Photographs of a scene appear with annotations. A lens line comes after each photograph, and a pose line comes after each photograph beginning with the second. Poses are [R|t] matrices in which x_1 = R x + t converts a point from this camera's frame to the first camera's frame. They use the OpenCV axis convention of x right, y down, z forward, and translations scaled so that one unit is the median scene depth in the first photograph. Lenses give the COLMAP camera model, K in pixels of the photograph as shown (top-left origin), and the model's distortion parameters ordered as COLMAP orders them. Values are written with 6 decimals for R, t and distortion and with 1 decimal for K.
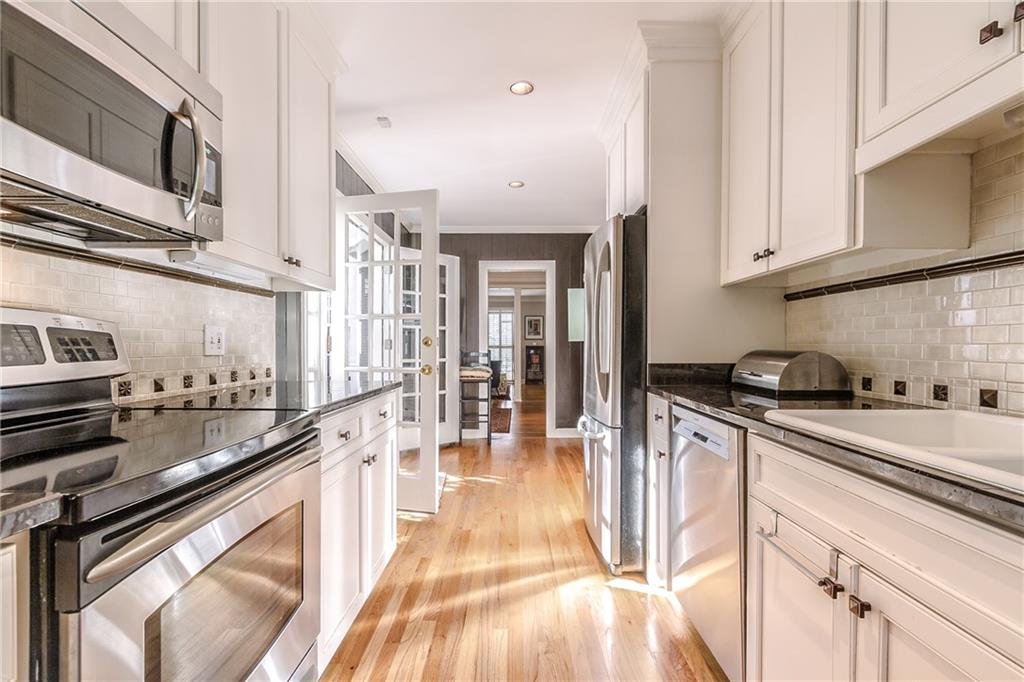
lens RADIAL K [[463.7, 0, 498.4], [0, 463.7, 349.0], [0, 0, 1]] dist [0.000184, -0.001059]
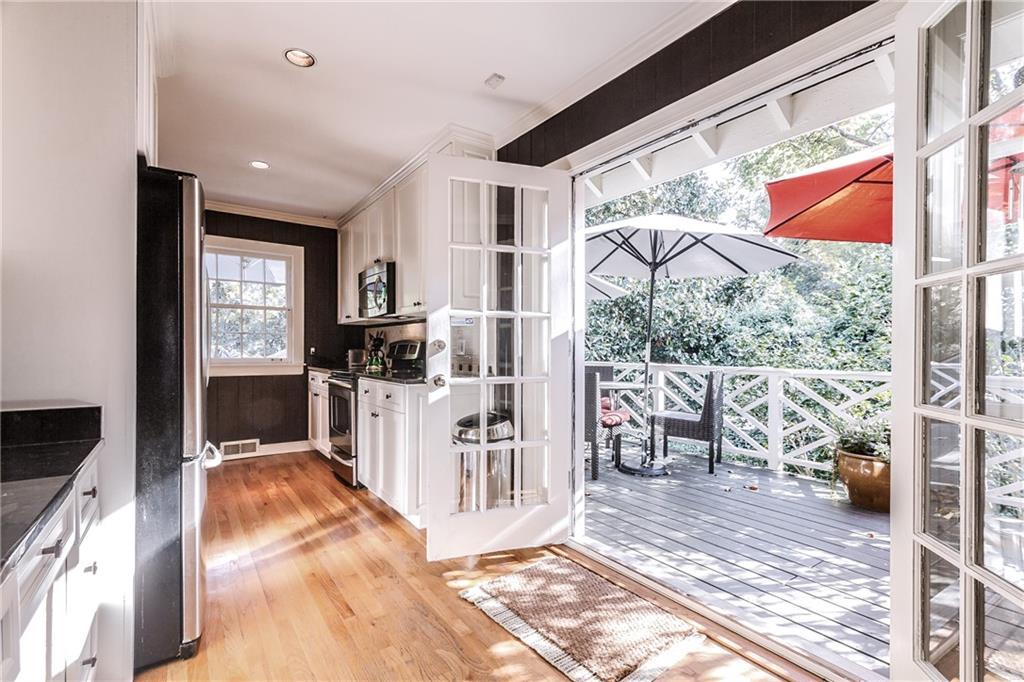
lens RADIAL K [[463.7, 0, 498.4], [0, 463.7, 349.0], [0, 0, 1]] dist [0.000184, -0.001059]
pose [[-0.808674, -0.000100, -0.588257, 0.243967], [-0.008686, 0.999893, 0.011770, -0.016037], [0.588193, 0.014627, -0.808588, 1.786173]]
